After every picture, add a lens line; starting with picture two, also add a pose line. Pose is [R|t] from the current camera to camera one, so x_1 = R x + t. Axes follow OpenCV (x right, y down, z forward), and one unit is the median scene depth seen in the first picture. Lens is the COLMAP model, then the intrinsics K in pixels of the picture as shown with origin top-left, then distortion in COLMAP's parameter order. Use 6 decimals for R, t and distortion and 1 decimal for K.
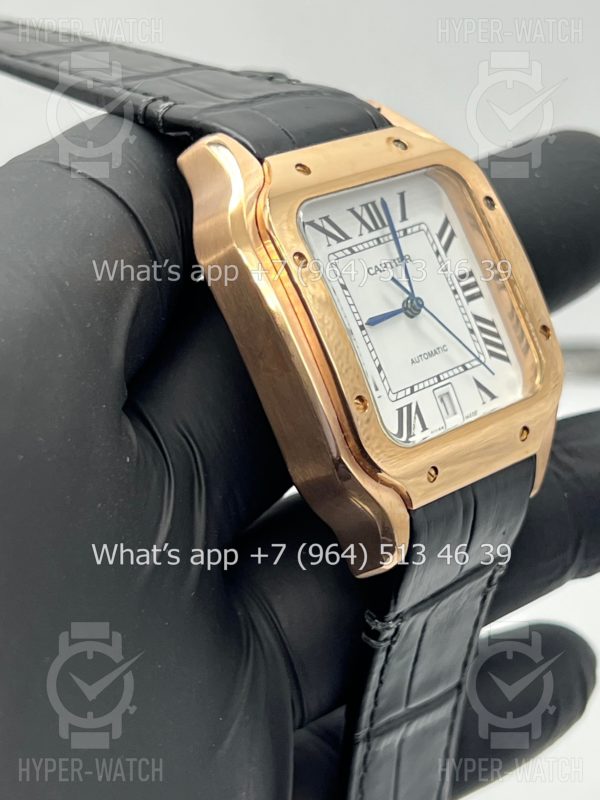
lens RADIAL K [[1956.5, 0, 300.0], [0, 1956.5, 400.0], [0, 0, 1]] dist [0.354357, -0.648882]
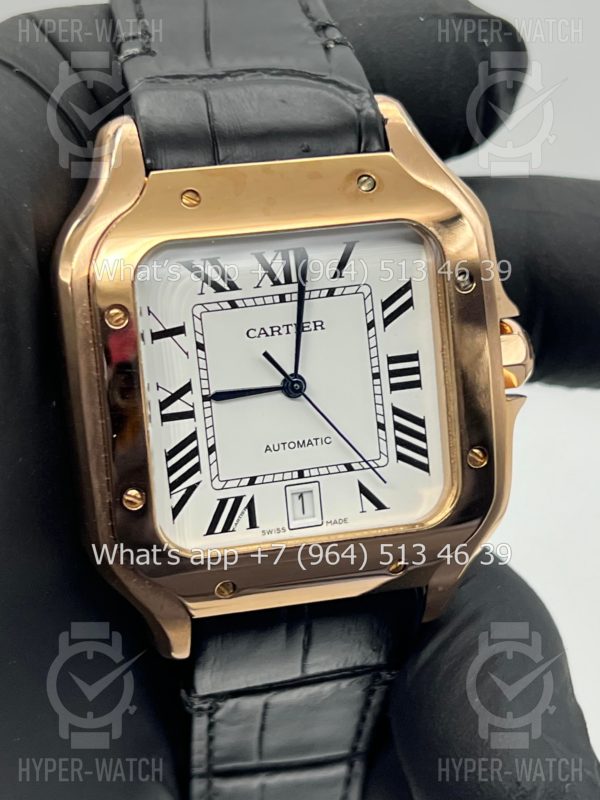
lens RADIAL K [[1956.5, 0, 300.0], [0, 1956.5, 400.0], [0, 0, 1]] dist [0.354357, -0.648882]
pose [[0.829274, 0.366630, -0.421766, 0.415484], [-0.232392, 0.912604, 0.336375, -0.324707], [0.508231, -0.180932, 0.842001, 0.290688]]
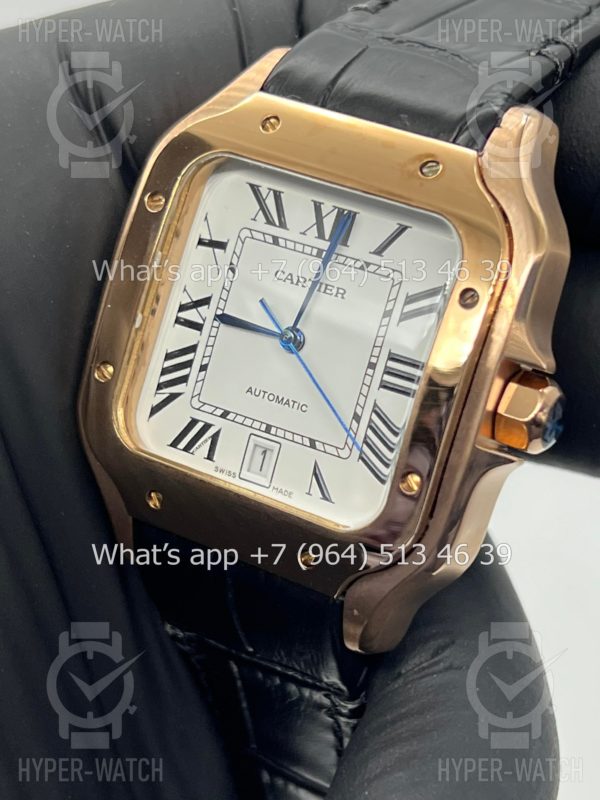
lens RADIAL K [[1956.5, 0, 300.0], [0, 1956.5, 400.0], [0, 0, 1]] dist [0.354357, -0.648882]
pose [[0.179570, 0.523082, -0.833151, 0.750454], [-0.357932, 0.823609, 0.439946, -0.386743], [0.916318, 0.219210, 0.335123, 0.732083]]
